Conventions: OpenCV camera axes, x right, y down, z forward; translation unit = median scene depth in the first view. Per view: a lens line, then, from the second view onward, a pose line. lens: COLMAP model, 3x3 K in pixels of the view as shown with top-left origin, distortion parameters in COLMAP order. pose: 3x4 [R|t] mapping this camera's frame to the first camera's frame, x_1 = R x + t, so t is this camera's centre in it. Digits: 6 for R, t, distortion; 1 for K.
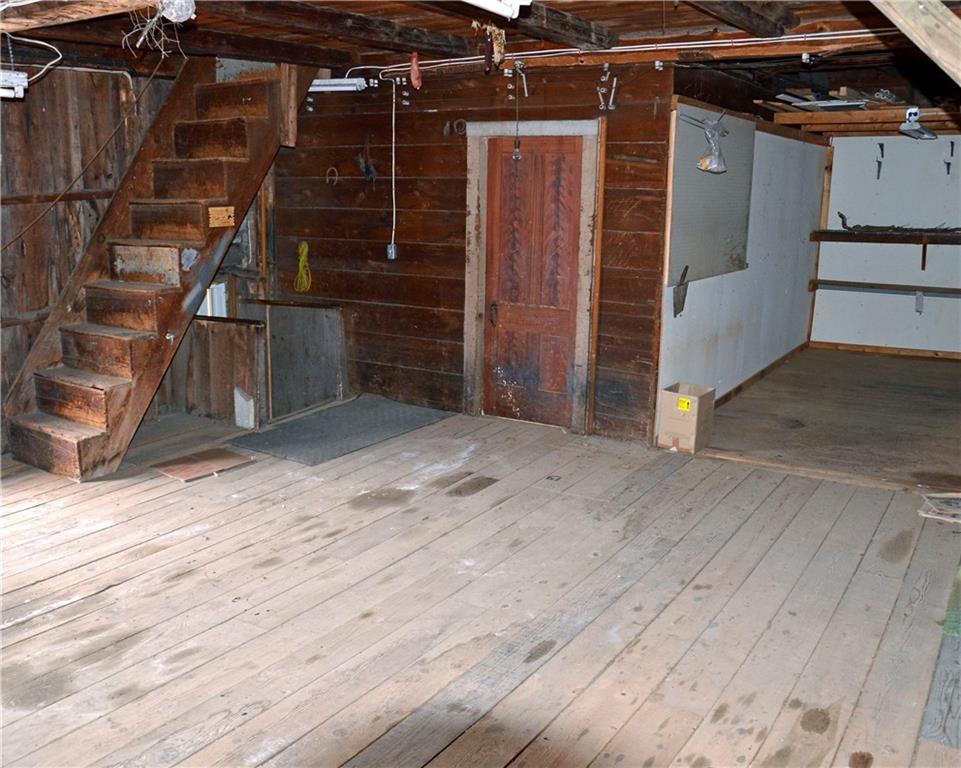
lens RADIAL K [[915.4, 0, 480.5], [0, 915.4, 384.0], [0, 0, 1]] dist [-0.148542, 0.142034]
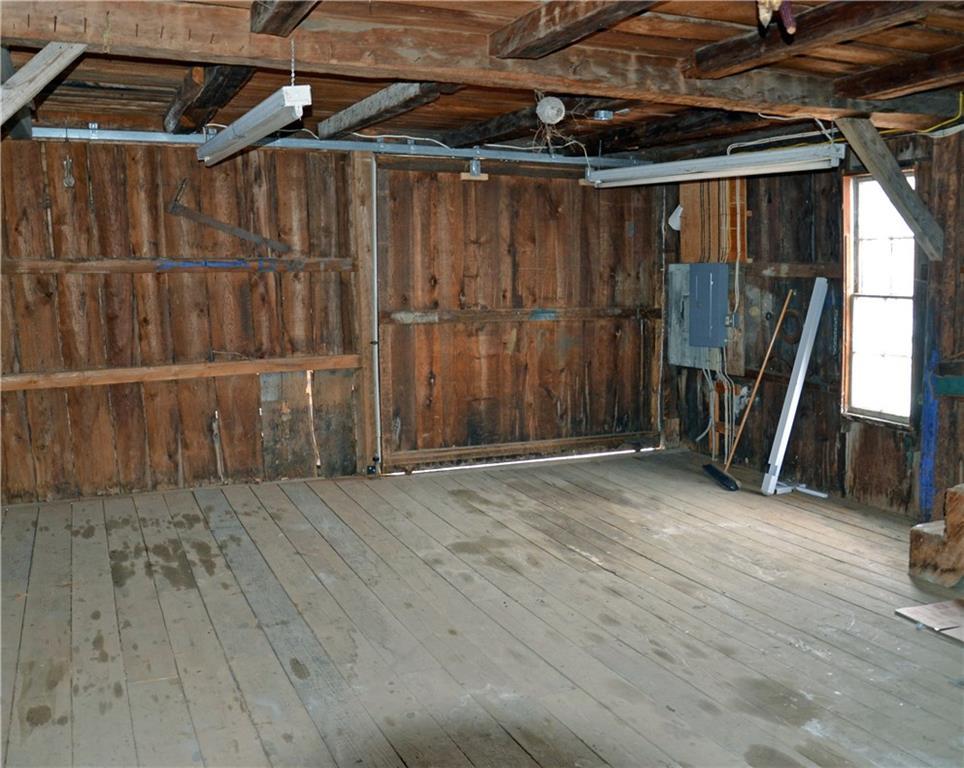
lens RADIAL K [[918.2, 0, 482.0], [0, 918.2, 384.0], [0, 0, 1]] dist [-0.148542, 0.142034]
pose [[-0.550500, 0.107359, -0.827904, 0.742374], [-0.167450, 0.957343, 0.235487, -0.306950], [0.817870, 0.268268, -0.509040, 1.490482]]
